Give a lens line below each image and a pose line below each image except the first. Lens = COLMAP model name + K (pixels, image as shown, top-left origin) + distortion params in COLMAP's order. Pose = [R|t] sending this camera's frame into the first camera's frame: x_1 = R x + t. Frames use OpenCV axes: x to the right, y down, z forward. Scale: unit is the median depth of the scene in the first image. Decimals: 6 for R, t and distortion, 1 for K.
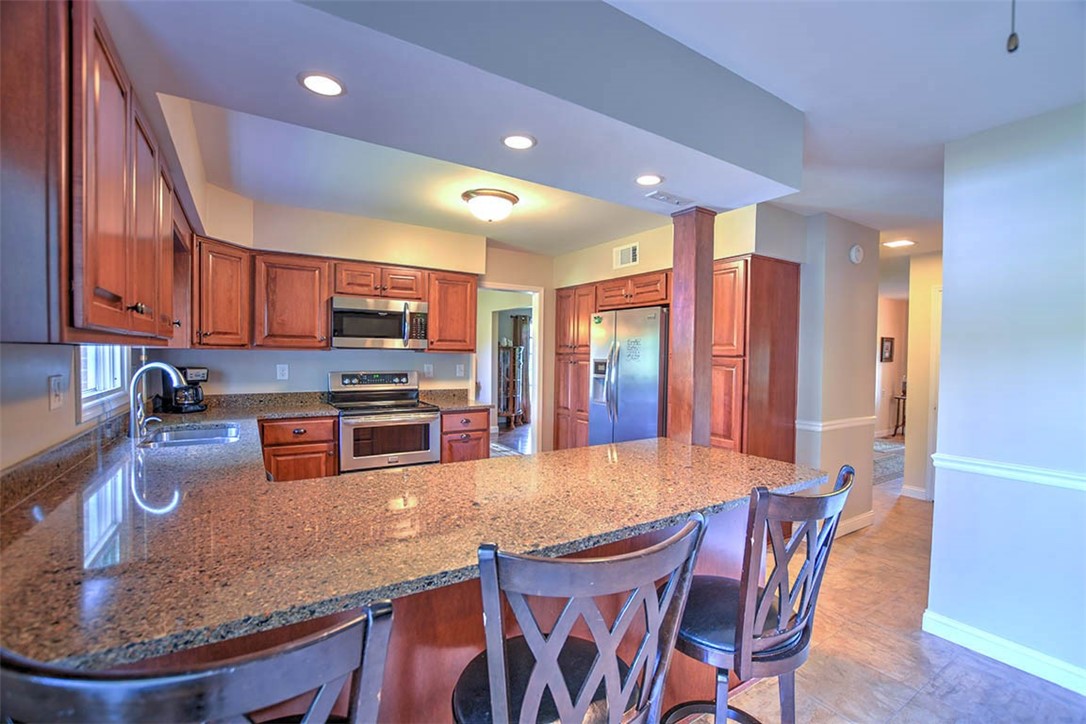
lens RADIAL K [[478.8, 0, 542.8], [0, 478.8, 366.6], [0, 0, 1]] dist [-0.002164, -0.000094]
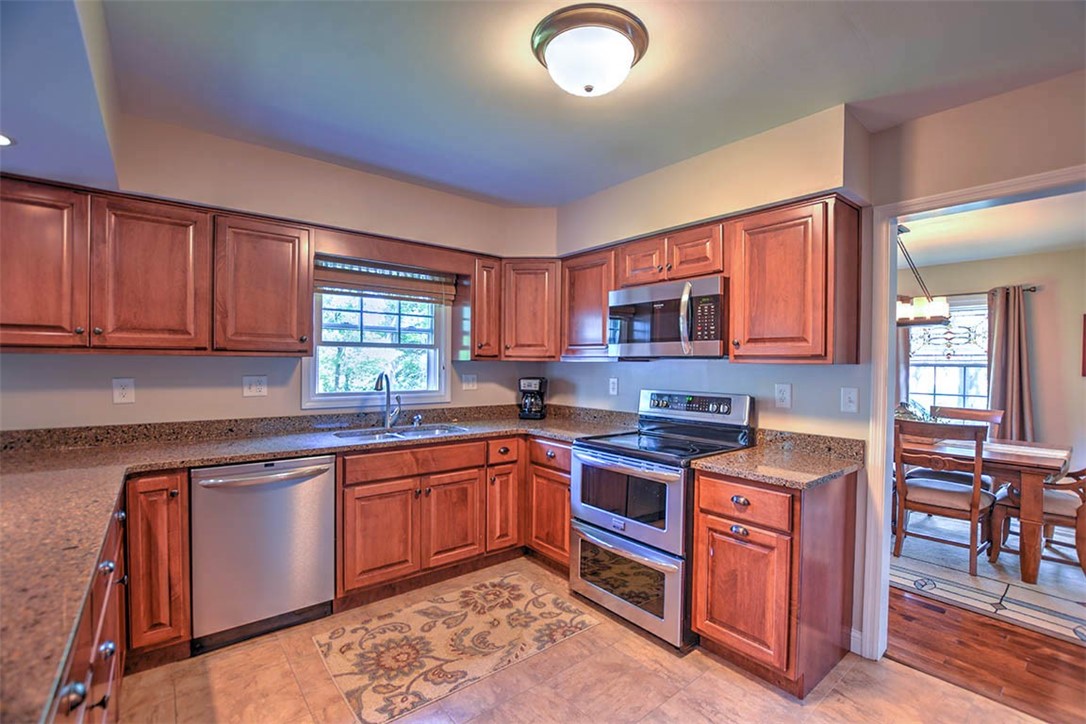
lens RADIAL K [[478.8, 0, 542.8], [0, 478.8, 366.6], [0, 0, 1]] dist [-0.002164, -0.000094]
pose [[0.134104, -0.002923, -0.990963, 0.290439], [-0.032249, 0.999453, -0.007312, -0.013717], [0.990442, 0.032938, 0.133936, 0.700790]]
